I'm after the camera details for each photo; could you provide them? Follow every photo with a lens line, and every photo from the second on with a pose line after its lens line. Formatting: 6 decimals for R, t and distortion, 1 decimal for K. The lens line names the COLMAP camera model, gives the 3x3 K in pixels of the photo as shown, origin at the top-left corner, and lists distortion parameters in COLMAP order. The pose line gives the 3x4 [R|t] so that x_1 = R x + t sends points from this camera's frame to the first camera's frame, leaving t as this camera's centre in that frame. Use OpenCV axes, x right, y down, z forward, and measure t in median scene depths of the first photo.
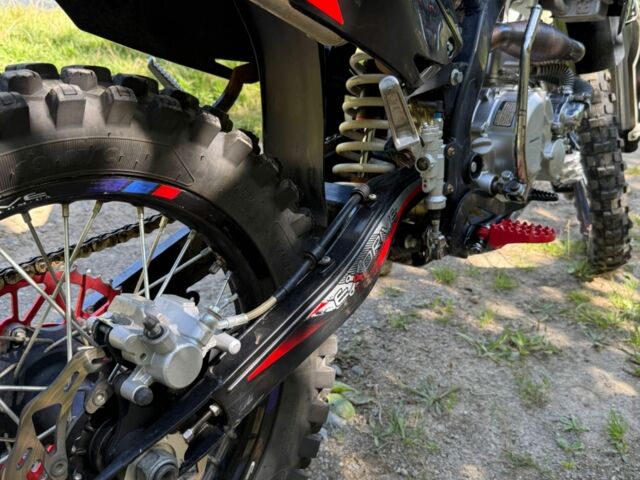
lens RADIAL K [[611.2, 0, 320.0], [0, 611.2, 240.0], [0, 0, 1]] dist [-0.007646, -0.011604]
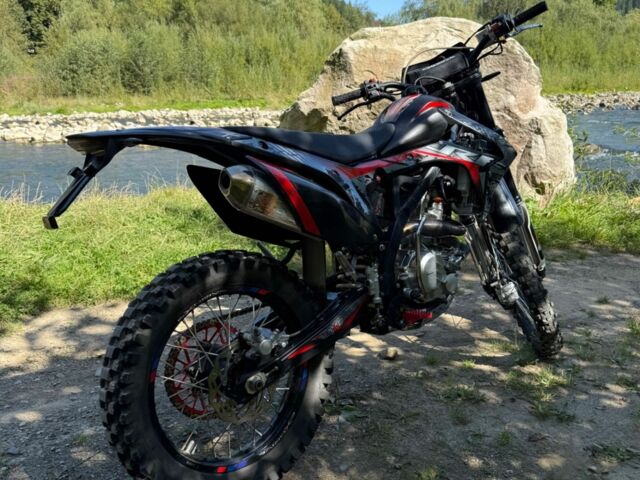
lens RADIAL K [[695.9, 0, 322.8], [0, 695.9, 225.7], [0, 0, 1]] dist [0.137320, -0.318702]
pose [[0.987969, -0.014353, -0.153987, 0.405611], [-0.022715, 0.971419, -0.236283, 0.298179], [0.152977, 0.236938, 0.959405, -1.658468]]
